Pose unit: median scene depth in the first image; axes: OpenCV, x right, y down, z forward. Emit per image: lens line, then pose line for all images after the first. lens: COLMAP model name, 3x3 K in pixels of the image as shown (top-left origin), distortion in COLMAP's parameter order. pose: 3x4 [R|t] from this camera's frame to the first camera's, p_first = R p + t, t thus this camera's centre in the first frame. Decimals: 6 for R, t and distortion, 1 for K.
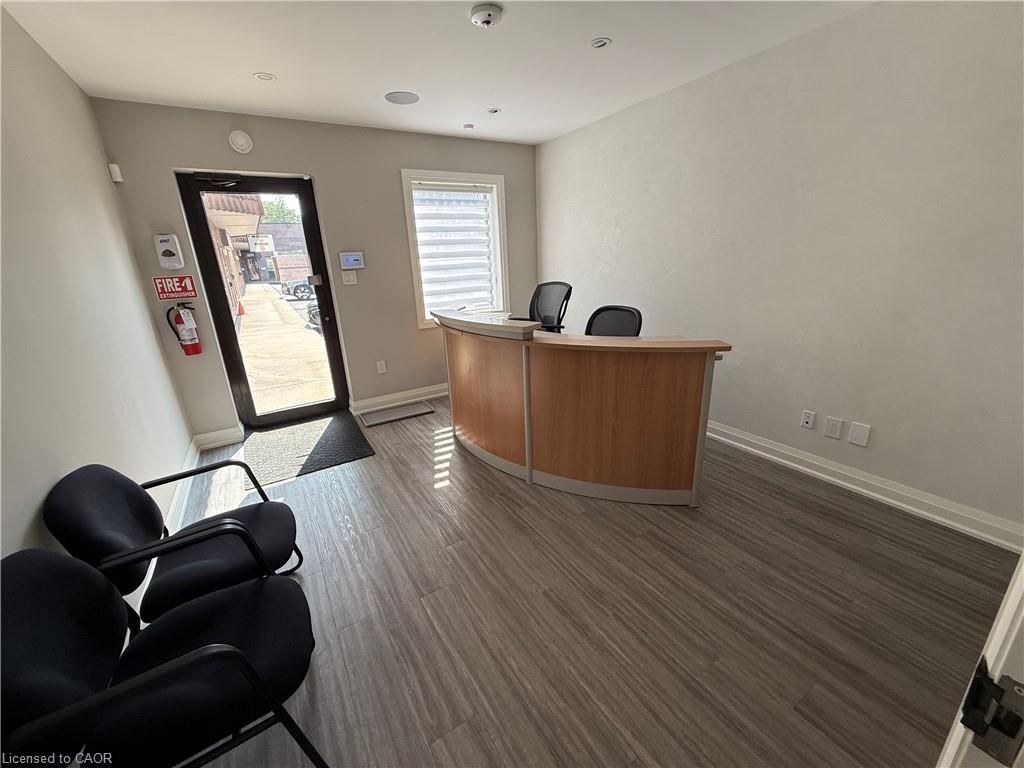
lens RADIAL K [[416.5, 0, 515.6], [0, 416.5, 358.2], [0, 0, 1]] dist [-0.000197, 0.000017]
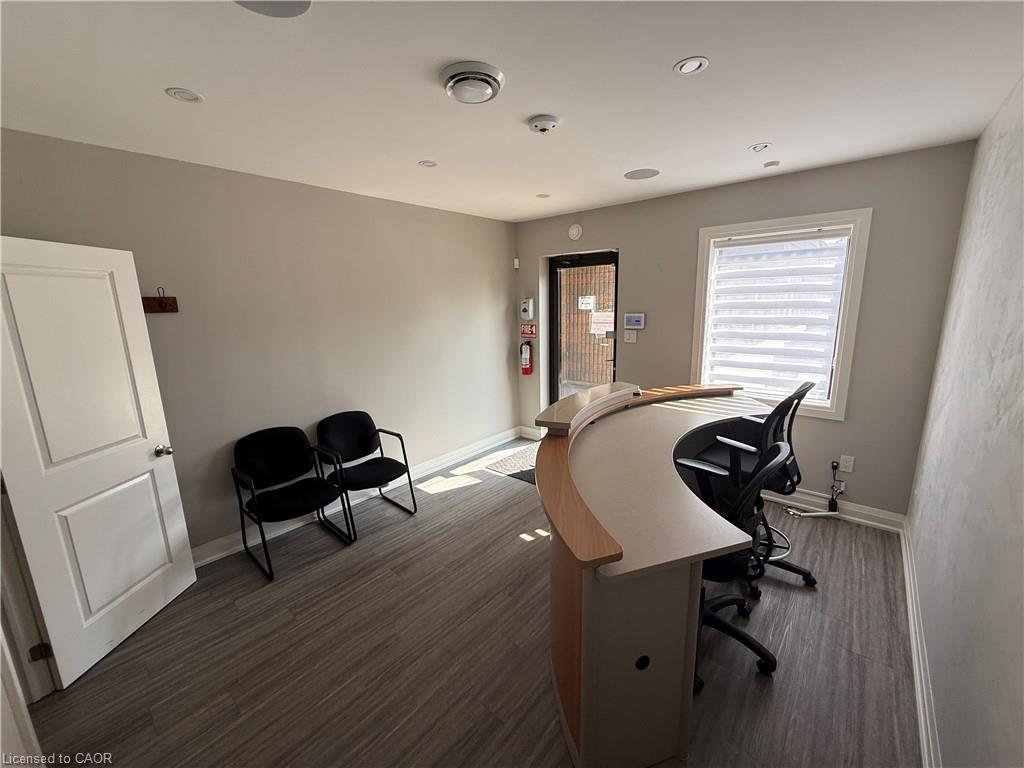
lens RADIAL K [[416.5, 0, 515.6], [0, 416.5, 358.2], [0, 0, 1]] dist [-0.000197, 0.000017]
pose [[0.297138, 0.173815, -0.938881, 0.685405], [-0.223279, 0.968678, 0.108667, -0.239298], [0.928361, 0.177343, 0.326641, 0.478283]]
